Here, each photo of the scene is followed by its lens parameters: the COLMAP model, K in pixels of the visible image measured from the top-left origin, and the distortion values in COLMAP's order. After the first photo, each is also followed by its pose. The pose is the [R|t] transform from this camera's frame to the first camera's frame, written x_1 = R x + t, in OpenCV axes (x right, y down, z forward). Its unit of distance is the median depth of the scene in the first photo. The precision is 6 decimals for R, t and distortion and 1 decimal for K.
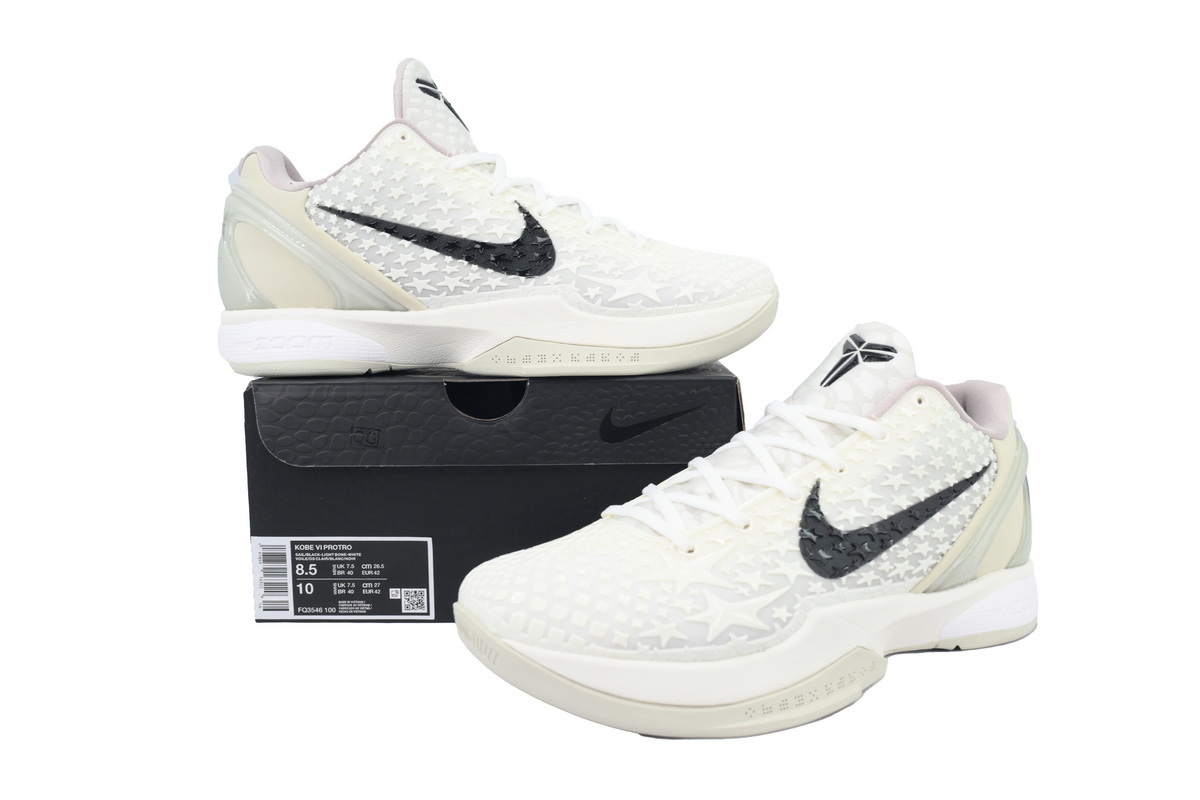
lens RADIAL K [[967.2, 0, 600.0], [0, 967.2, 400.0], [0, 0, 1]] dist [-0.003042, -0.000729]
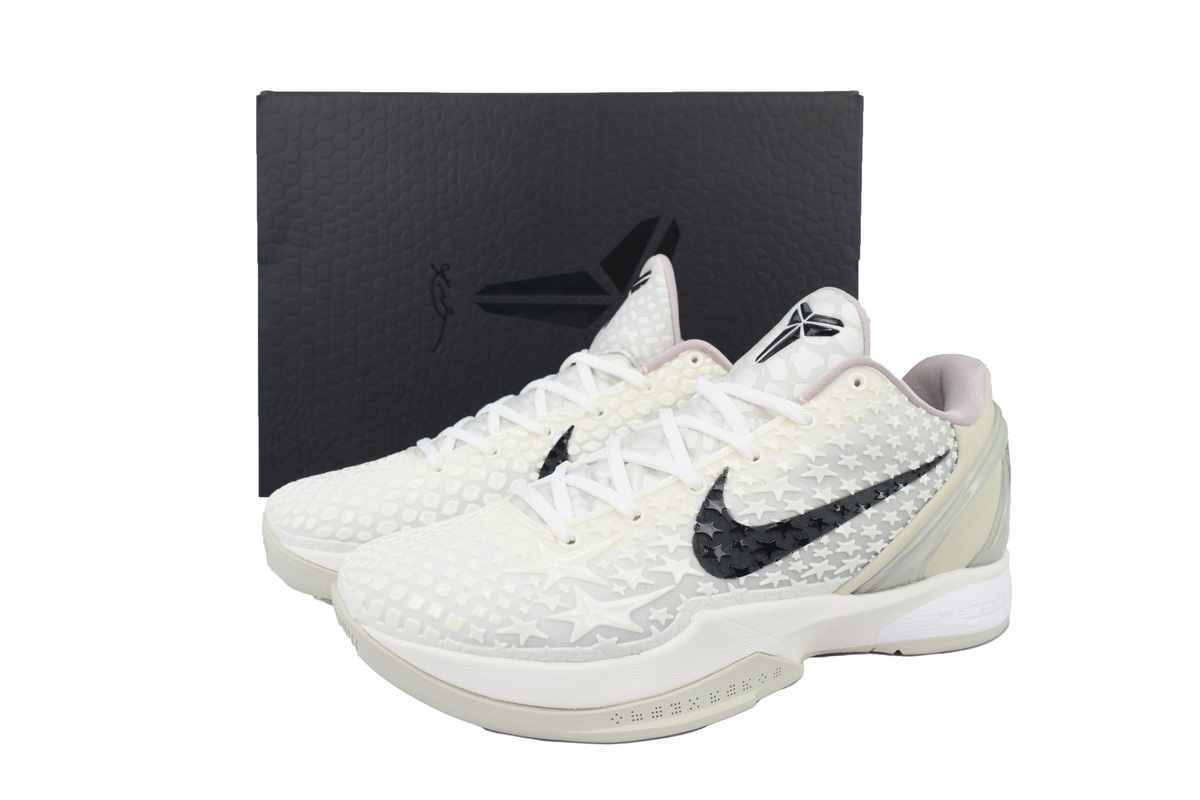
lens RADIAL K [[967.2, 0, 600.0], [0, 967.2, 400.0], [0, 0, 1]] dist [-0.003042, -0.000729]
pose [[0.989947, 0.030851, -0.138037, 0.231243], [-0.020441, 0.996883, 0.076206, -0.049198], [0.139957, -0.072618, 0.987491, 0.086070]]
